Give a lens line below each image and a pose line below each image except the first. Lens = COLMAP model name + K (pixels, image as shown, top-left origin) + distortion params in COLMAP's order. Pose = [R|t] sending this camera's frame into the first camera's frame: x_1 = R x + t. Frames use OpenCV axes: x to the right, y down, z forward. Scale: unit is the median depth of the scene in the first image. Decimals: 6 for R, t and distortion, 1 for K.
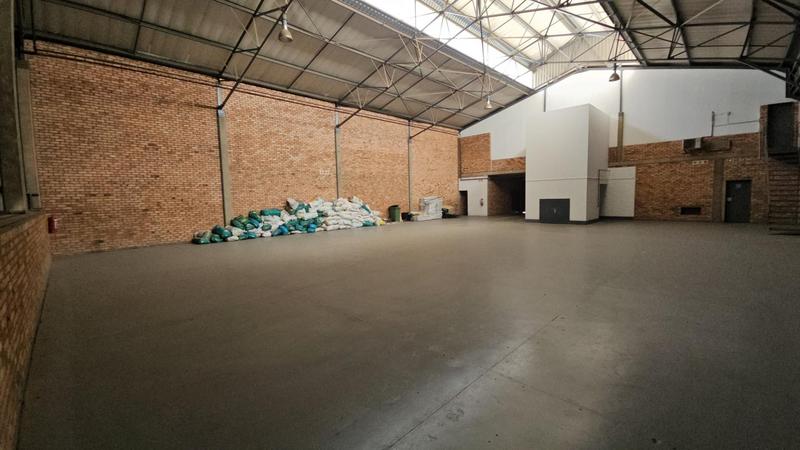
lens RADIAL K [[326.3, 0, 393.4], [0, 326.3, 222.3], [0, 0, 1]] dist [0.014121, -0.008378]
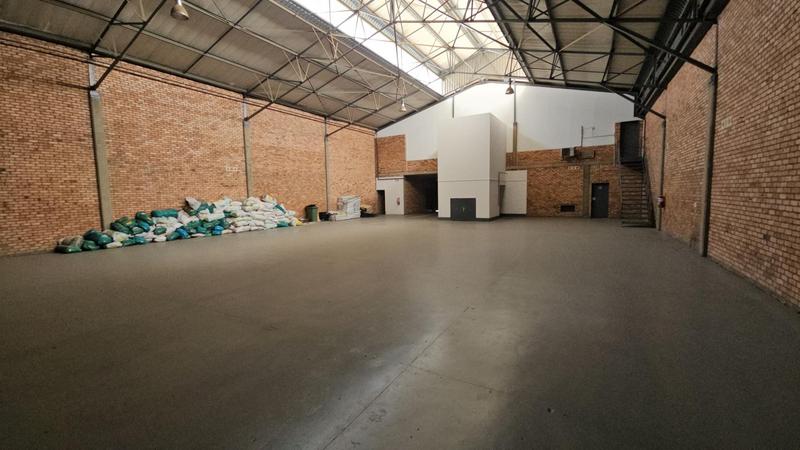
lens RADIAL K [[326.3, 0, 393.4], [0, 326.3, 222.3], [0, 0, 1]] dist [0.014121, -0.008378]
pose [[0.969204, -0.017275, 0.245653, -0.000074], [0.016615, 0.999851, 0.004757, -0.000768], [-0.245698, -0.000529, 0.969346, 0.003567]]
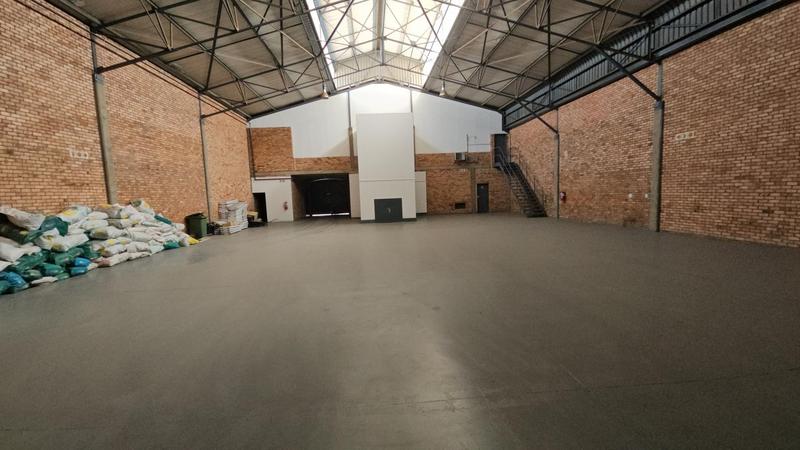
lens RADIAL K [[326.3, 0, 393.4], [0, 326.3, 222.3], [0, 0, 1]] dist [0.014121, -0.008378]
pose [[0.658501, -0.070461, 0.749274, -0.299344], [0.082788, 0.996347, 0.020938, -0.018554], [-0.748012, 0.048243, 0.661929, 0.322172]]
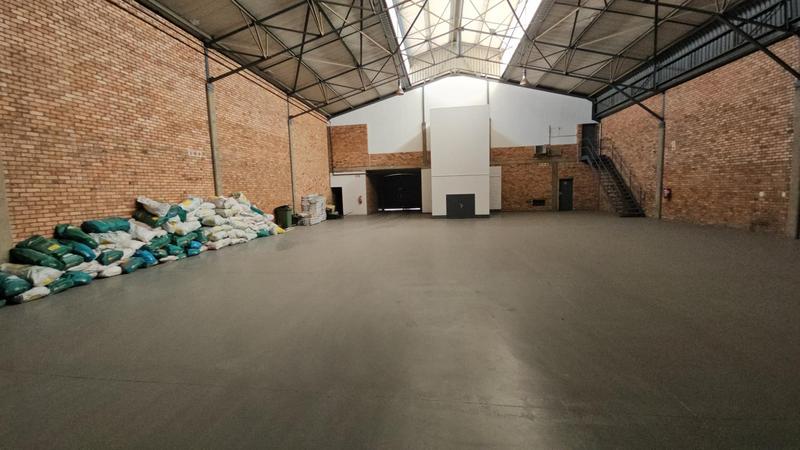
lens RADIAL K [[326.3, 0, 393.4], [0, 326.3, 222.3], [0, 0, 1]] dist [0.014121, -0.008378]
pose [[0.803321, -0.059458, 0.592571, -0.302535], [0.058772, 0.998062, 0.020471, -0.018683], [-0.592639, 0.018382, 0.805258, 0.325040]]
